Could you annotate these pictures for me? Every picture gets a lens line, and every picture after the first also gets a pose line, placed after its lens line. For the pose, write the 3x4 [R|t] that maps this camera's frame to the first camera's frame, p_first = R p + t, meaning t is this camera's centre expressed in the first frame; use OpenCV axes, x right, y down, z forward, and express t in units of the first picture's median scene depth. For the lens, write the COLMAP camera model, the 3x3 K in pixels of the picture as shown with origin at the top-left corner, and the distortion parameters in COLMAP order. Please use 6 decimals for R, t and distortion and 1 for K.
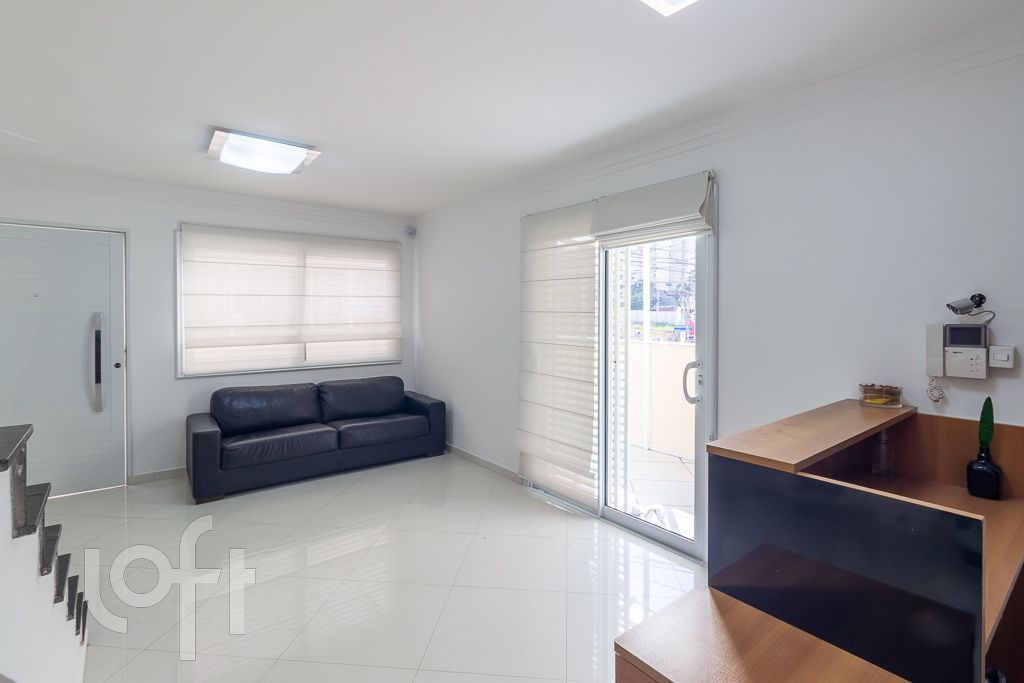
lens RADIAL K [[491.4, 0, 530.7], [0, 491.4, 318.3], [0, 0, 1]] dist [0.005909, -0.000783]
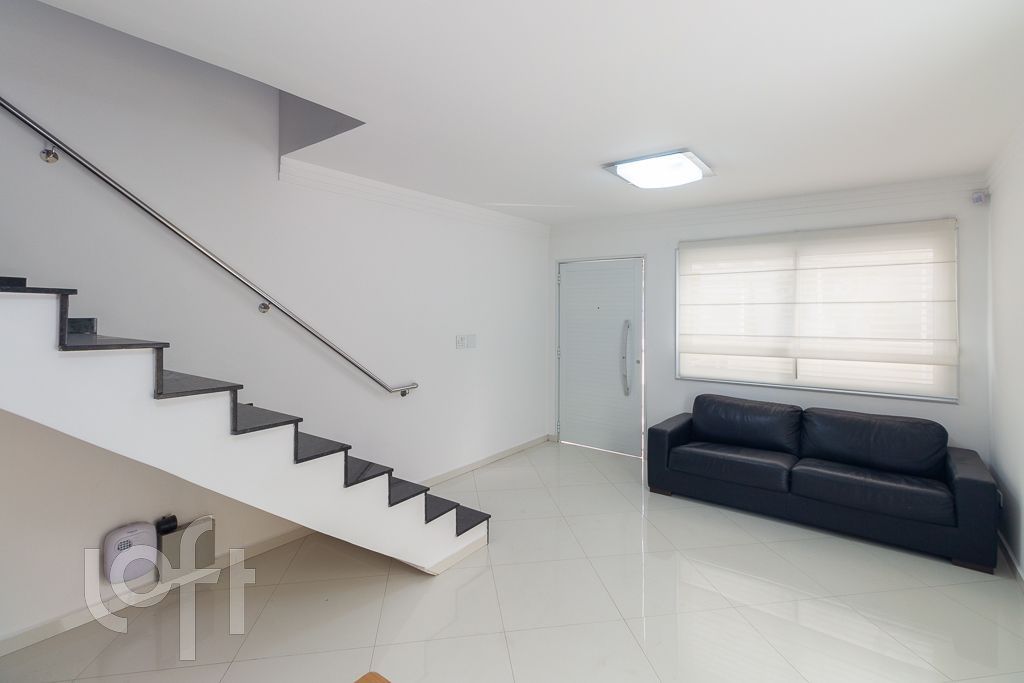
lens RADIAL K [[491.4, 0, 517.0], [0, 491.4, 307.6], [0, 0, 1]] dist [0.005909, -0.000783]
pose [[0.232170, -0.004336, -0.972666, 0.308042], [-0.014388, 0.999865, -0.007891, -0.028128], [0.972569, 0.015826, 0.232076, 0.376113]]
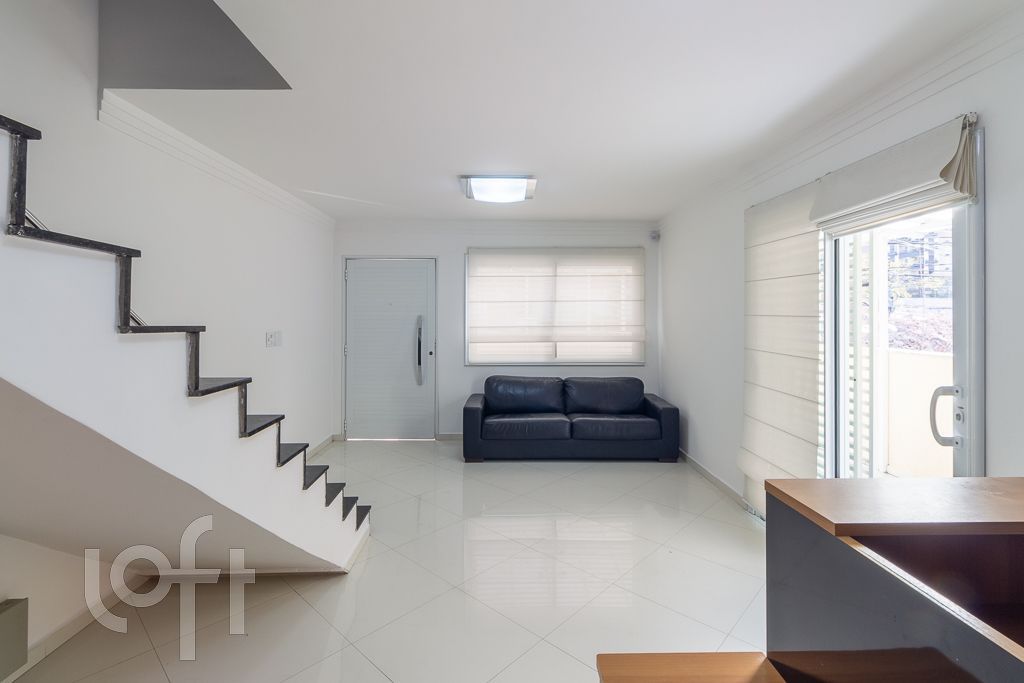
lens RADIAL K [[491.4, 0, 512.3], [0, 491.4, 311.6], [0, 0, 1]] dist [0.005909, -0.000783]
pose [[0.786391, -0.003813, -0.617717, 0.199201], [-0.008177, 0.999829, -0.016581, -0.001742], [0.617675, 0.018090, 0.786226, 0.037457]]
